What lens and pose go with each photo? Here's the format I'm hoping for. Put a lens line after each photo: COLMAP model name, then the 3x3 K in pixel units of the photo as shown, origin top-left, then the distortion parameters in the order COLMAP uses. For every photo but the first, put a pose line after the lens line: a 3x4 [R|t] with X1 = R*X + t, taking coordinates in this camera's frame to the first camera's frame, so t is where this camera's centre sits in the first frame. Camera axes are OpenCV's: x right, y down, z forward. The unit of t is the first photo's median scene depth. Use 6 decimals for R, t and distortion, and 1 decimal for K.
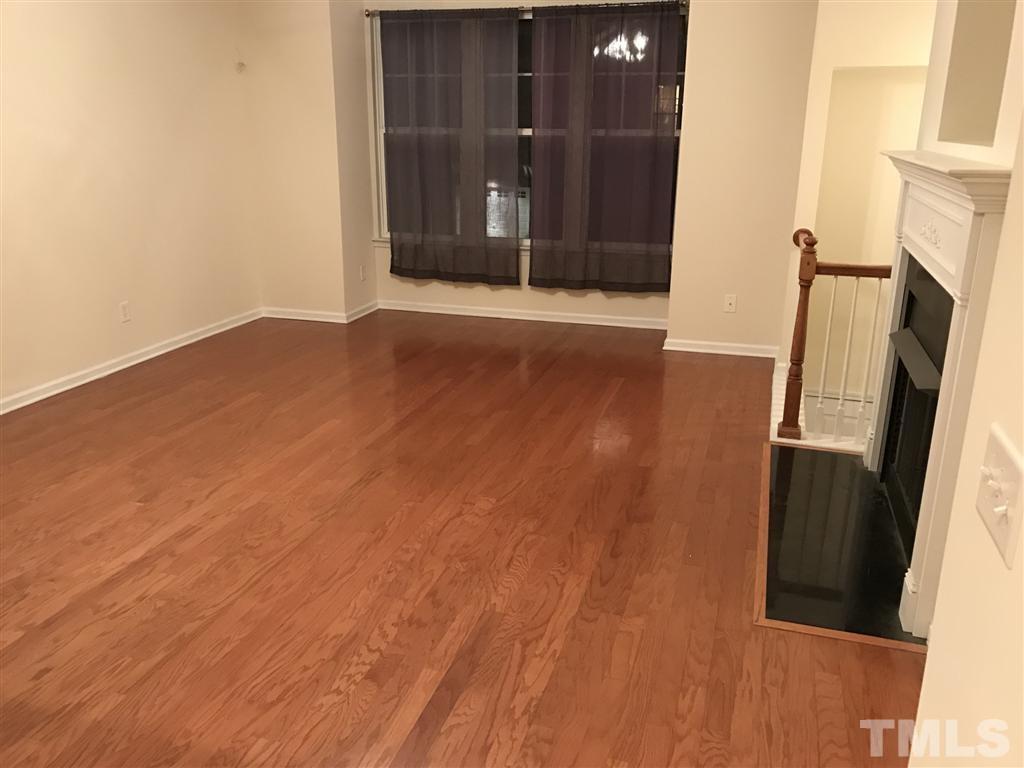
lens RADIAL K [[825.7, 0, 511.5], [0, 825.7, 411.4], [0, 0, 1]] dist [0.032779, -0.001357]
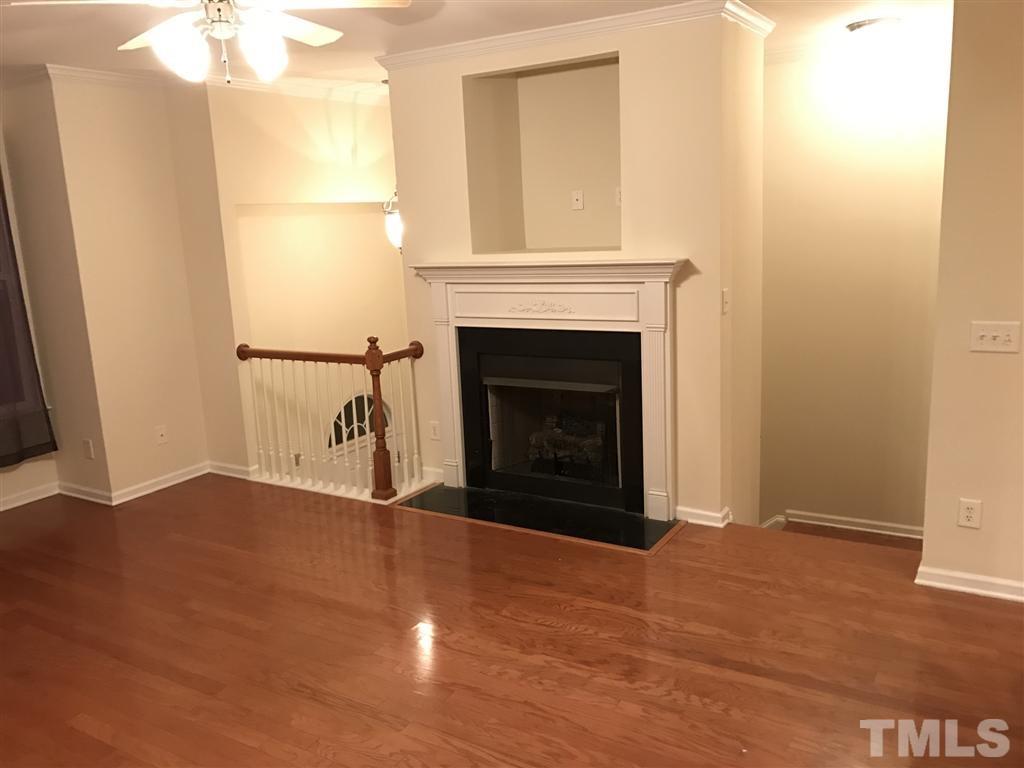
lens RADIAL K [[838.5, 0, 504.8], [0, 838.5, 383.7], [0, 0, 1]] dist [0.037608, -0.045213]
pose [[0.257301, -0.215511, 0.941993, -1.011438], [0.368581, 0.923006, 0.110491, -0.266549], [-0.893277, 0.318771, 0.316923, 0.561670]]
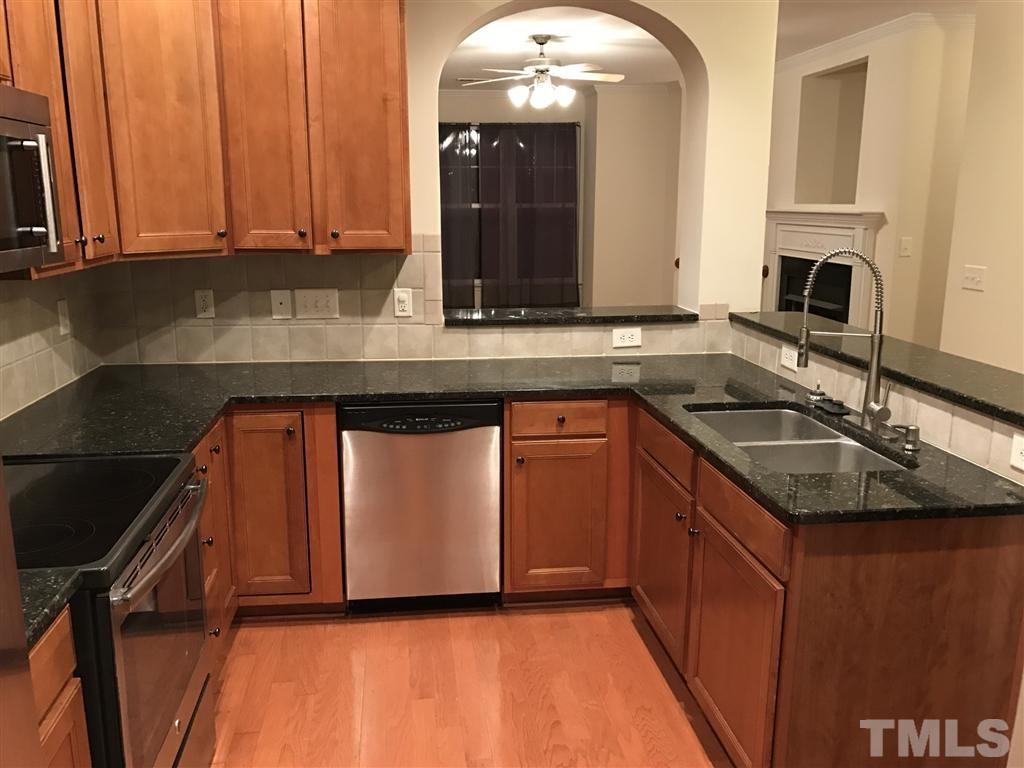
lens RADIAL K [[838.5, 0, 504.8], [0, 838.5, 383.7], [0, 0, 1]] dist [0.037608, -0.045213]
pose [[0.916994, -0.099678, 0.386247, -1.091028], [0.144533, 0.985507, -0.088809, 0.217940], [-0.371797, 0.137263, 0.918110, -0.659811]]
